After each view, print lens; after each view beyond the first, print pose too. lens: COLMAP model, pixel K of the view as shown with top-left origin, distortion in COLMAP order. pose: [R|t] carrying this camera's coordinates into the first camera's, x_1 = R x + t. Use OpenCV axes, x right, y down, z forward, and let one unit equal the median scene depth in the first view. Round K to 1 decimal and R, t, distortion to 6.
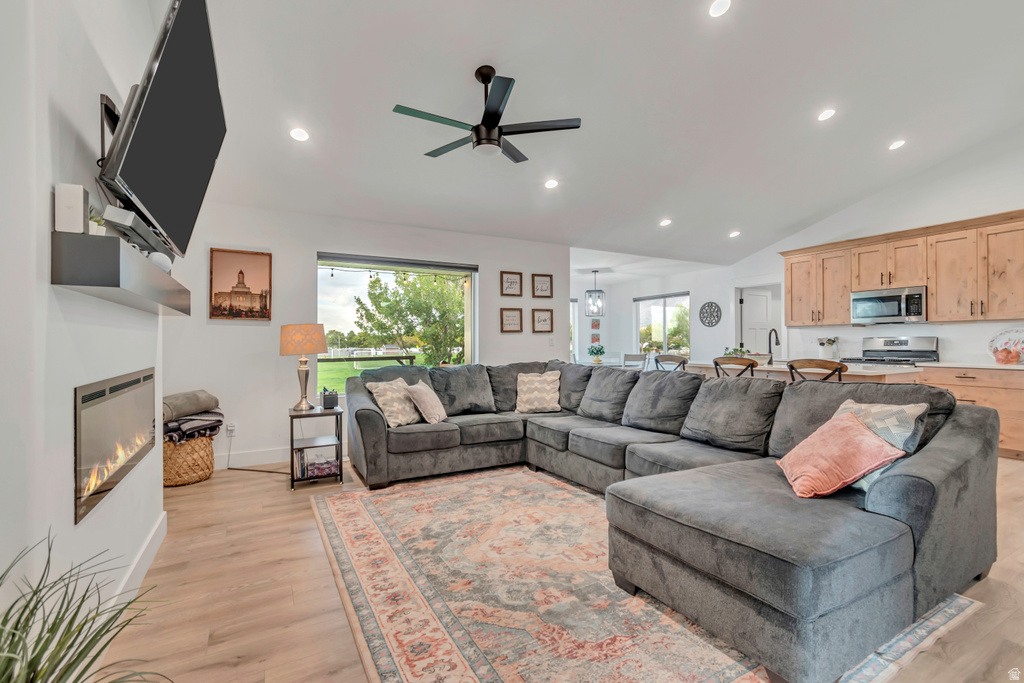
lens RADIAL K [[458.7, 0, 511.1], [0, 458.7, 341.1], [0, 0, 1]] dist [0.003162, -0.001508]
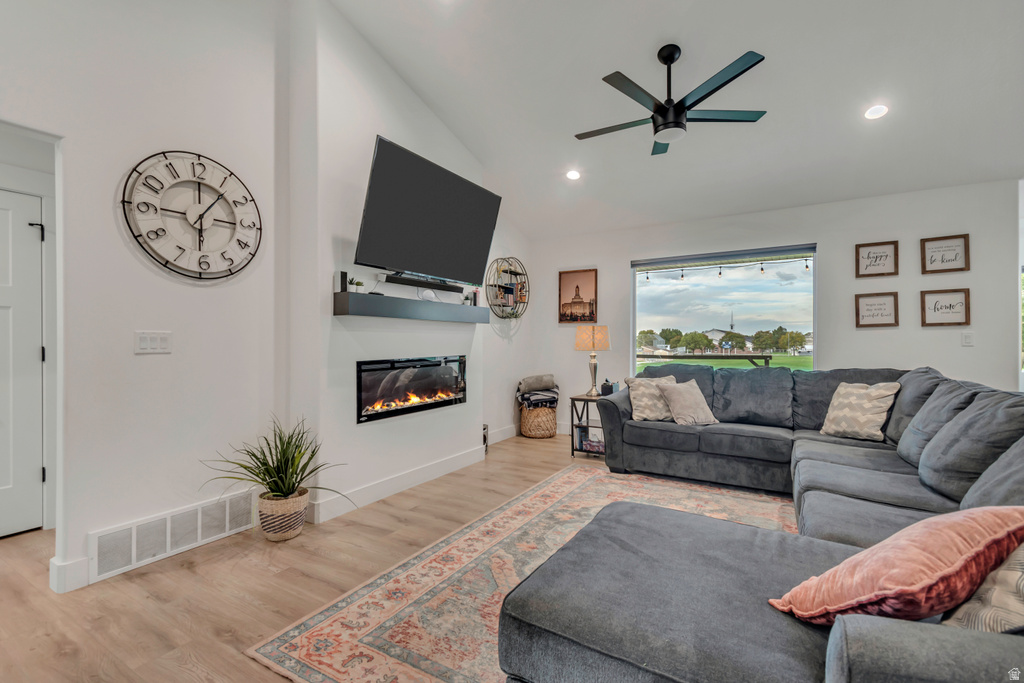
lens RADIAL K [[458.7, 0, 515.9], [0, 458.7, 338.7], [0, 0, 1]] dist [0.003162, -0.001508]
pose [[0.494882, -0.002833, -0.868956, 0.505137], [0.001705, 0.999996, -0.002289, 0.000596], [0.868959, -0.000349, 0.494885, 0.219313]]
